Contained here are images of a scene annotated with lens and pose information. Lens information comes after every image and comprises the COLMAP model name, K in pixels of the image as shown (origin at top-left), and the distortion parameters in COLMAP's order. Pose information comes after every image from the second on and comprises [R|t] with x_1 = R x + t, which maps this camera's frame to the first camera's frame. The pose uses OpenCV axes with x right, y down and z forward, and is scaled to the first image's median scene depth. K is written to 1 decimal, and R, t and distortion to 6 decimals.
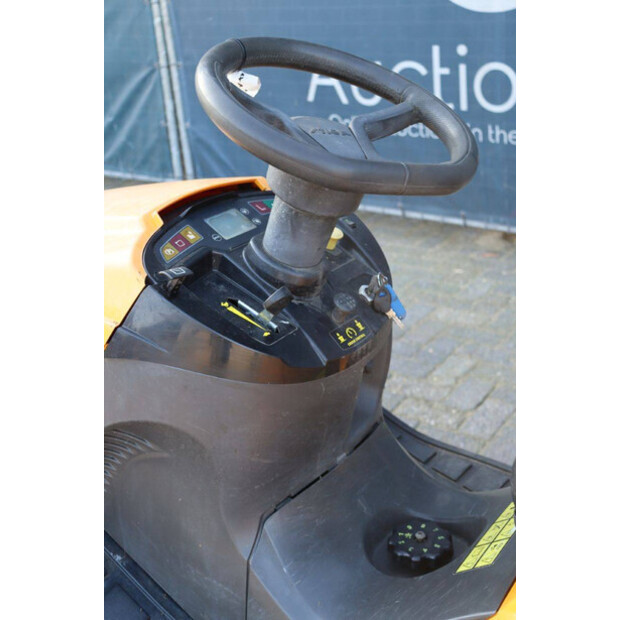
lens RADIAL K [[852.0, 0, 310.0], [0, 852.0, 310.0], [0, 0, 1]] dist [0.097800, 0.028958]
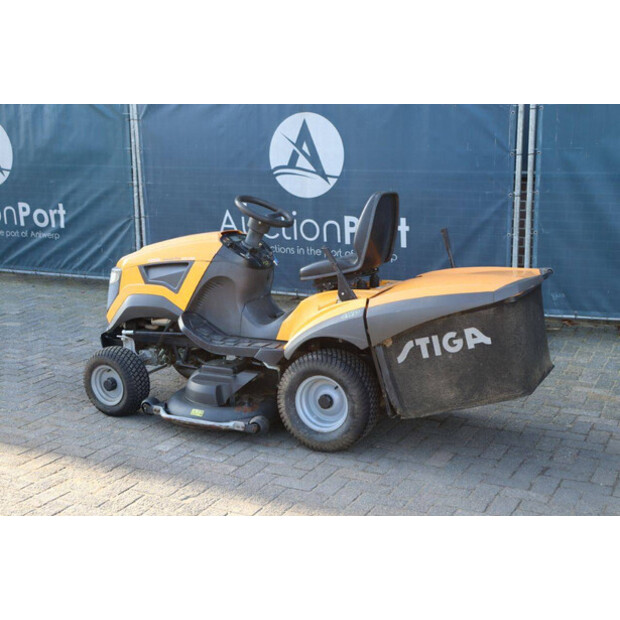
lens RADIAL K [[854.0, 0, 310.0], [0, 854.0, 310.0], [0, 0, 1]] dist [0.052121, 0.051136]
pose [[0.983646, 0.024601, 0.178424, -0.164765], [0.012721, 0.978665, -0.205068, 0.382761], [-0.179662, 0.203985, 0.962347, -1.041319]]
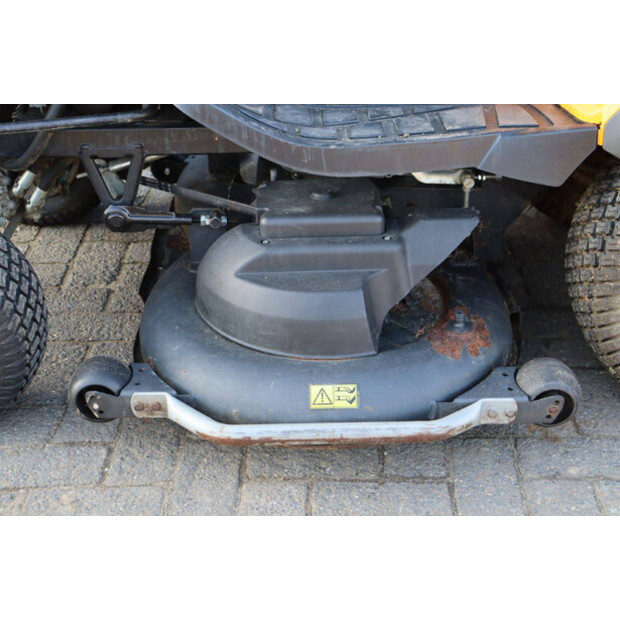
lens RADIAL K [[1007.9, 0, 310.0], [0, 1007.9, 310.0], [0, 0, 1]] dist [0.156769, 0.088473]
pose [[0.808085, -0.249516, 0.533611, -0.333709], [0.200019, 0.968264, 0.149857, 0.157957], [-0.554068, -0.014365, 0.832347, -0.065623]]
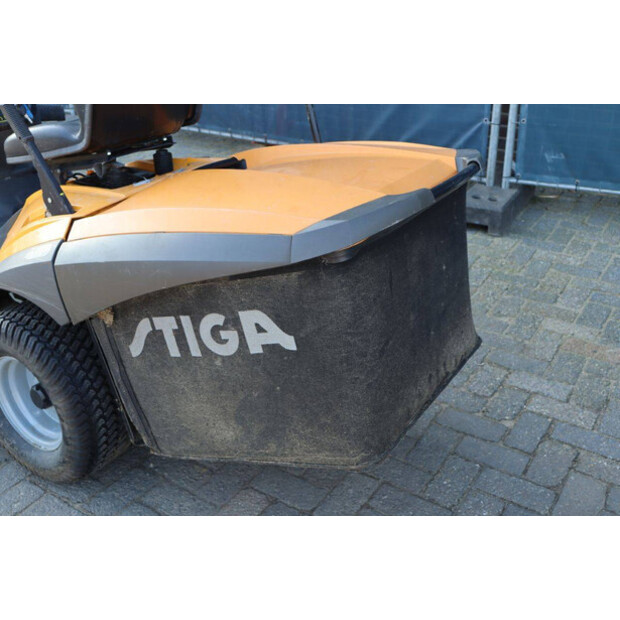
lens RADIAL K [[674.4, 0, 310.0], [0, 674.4, 310.0], [0, 0, 1]] dist [-0.041072, 0.015005]
pose [[0.997595, 0.020986, 0.066055, 0.274524], [-0.026270, 0.996435, 0.080172, 0.133079], [-0.064137, -0.081714, 0.994590, -0.339061]]
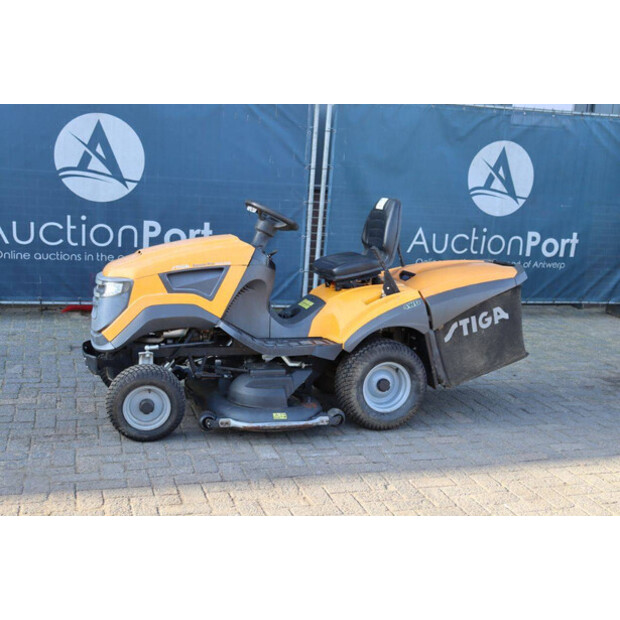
lens RADIAL K [[804.3, 0, 310.0], [0, 804.3, 310.0], [0, 0, 1]] dist [0.035550, 0.051007]
pose [[0.591951, -0.044358, 0.804752, -1.067392], [0.225764, 0.967638, -0.112729, 0.256505], [-0.773708, 0.248414, 0.582809, -0.504894]]
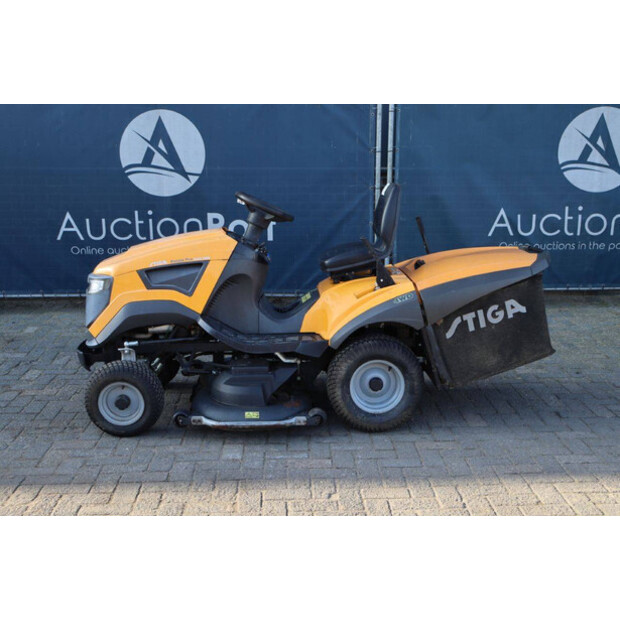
lens RADIAL K [[804.3, 0, 310.0], [0, 804.3, 310.0], [0, 0, 1]] dist [0.035550, 0.051007]
pose [[0.779086, -0.066064, 0.623427, -0.774041], [0.198812, 0.969138, -0.145754, 0.305001], [-0.594558, 0.237500, 0.768176, -0.720903]]
